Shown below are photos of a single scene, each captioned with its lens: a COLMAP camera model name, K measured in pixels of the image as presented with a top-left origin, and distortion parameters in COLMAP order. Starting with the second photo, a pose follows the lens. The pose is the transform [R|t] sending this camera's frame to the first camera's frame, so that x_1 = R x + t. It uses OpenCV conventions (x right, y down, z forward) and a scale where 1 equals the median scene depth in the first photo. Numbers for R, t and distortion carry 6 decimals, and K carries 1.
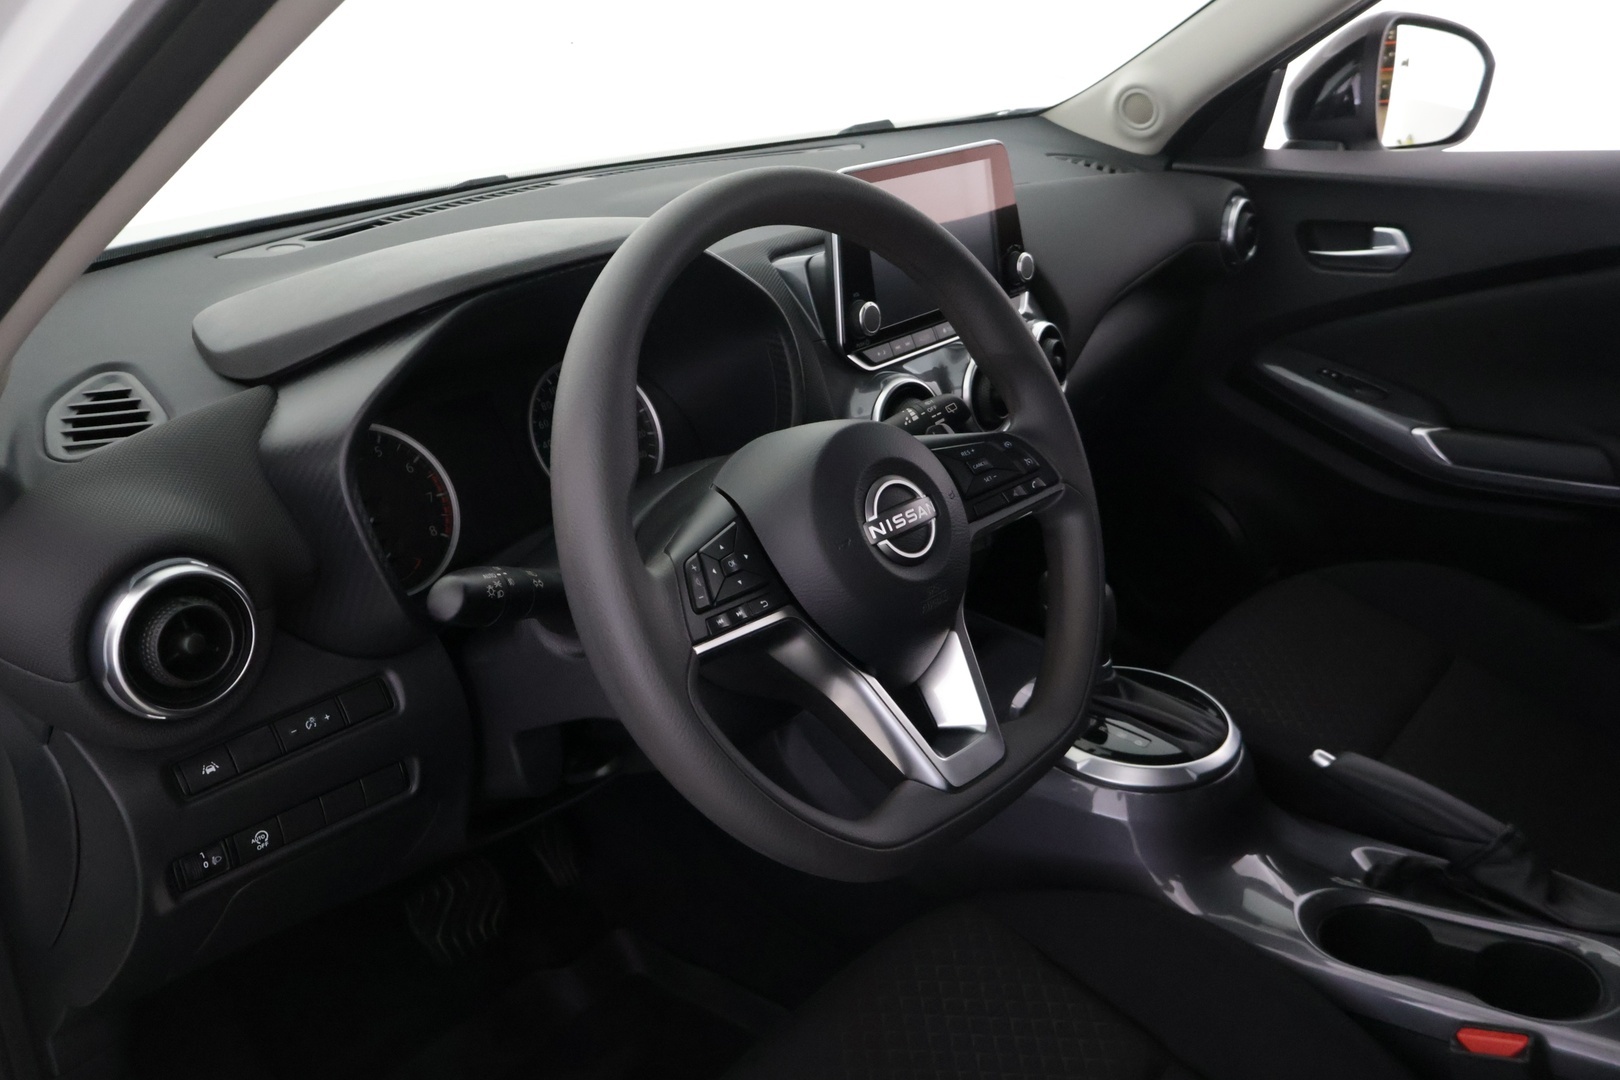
lens RADIAL K [[1343.1, 0, 809.7], [0, 1343.1, 561.4], [0, 0, 1]] dist [-0.004255, 0.030172]
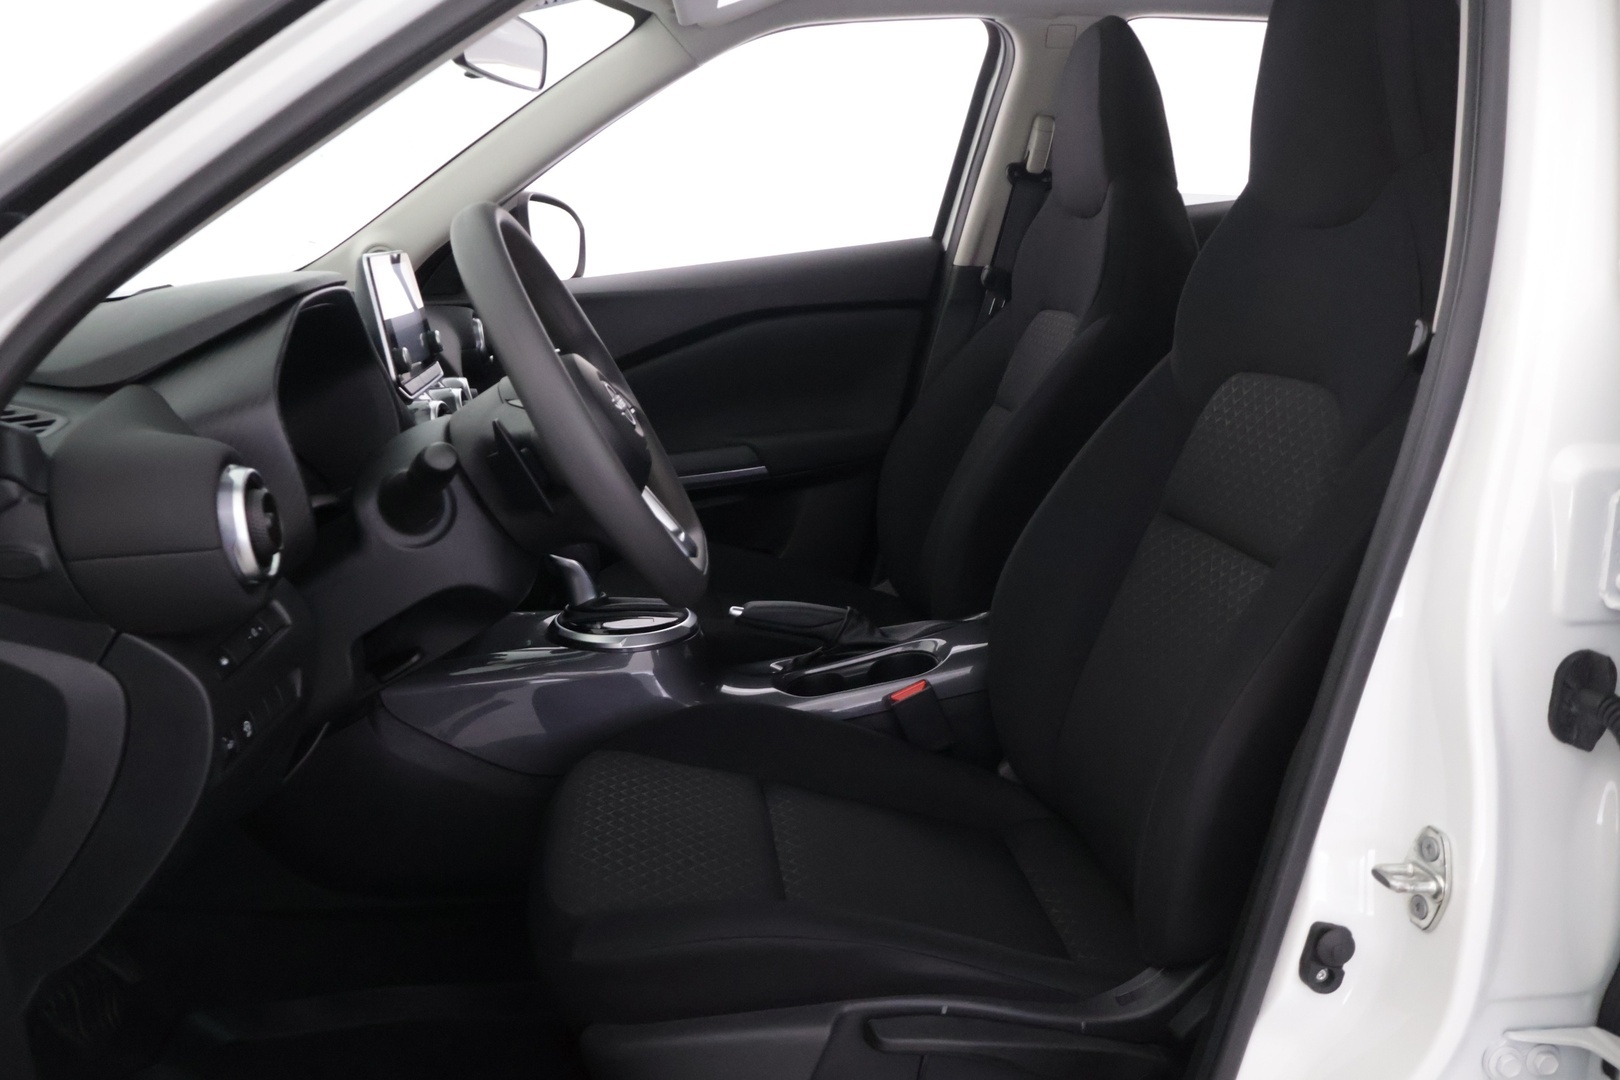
lens RADIAL K [[1343.1, 0, 809.7], [0, 1343.1, 561.4], [0, 0, 1]] dist [-0.004255, 0.030172]
pose [[0.690736, -0.177502, 0.700983, -0.687837], [0.302126, 0.951577, -0.056752, 0.222754], [-0.656966, 0.250986, 0.710916, -0.184253]]
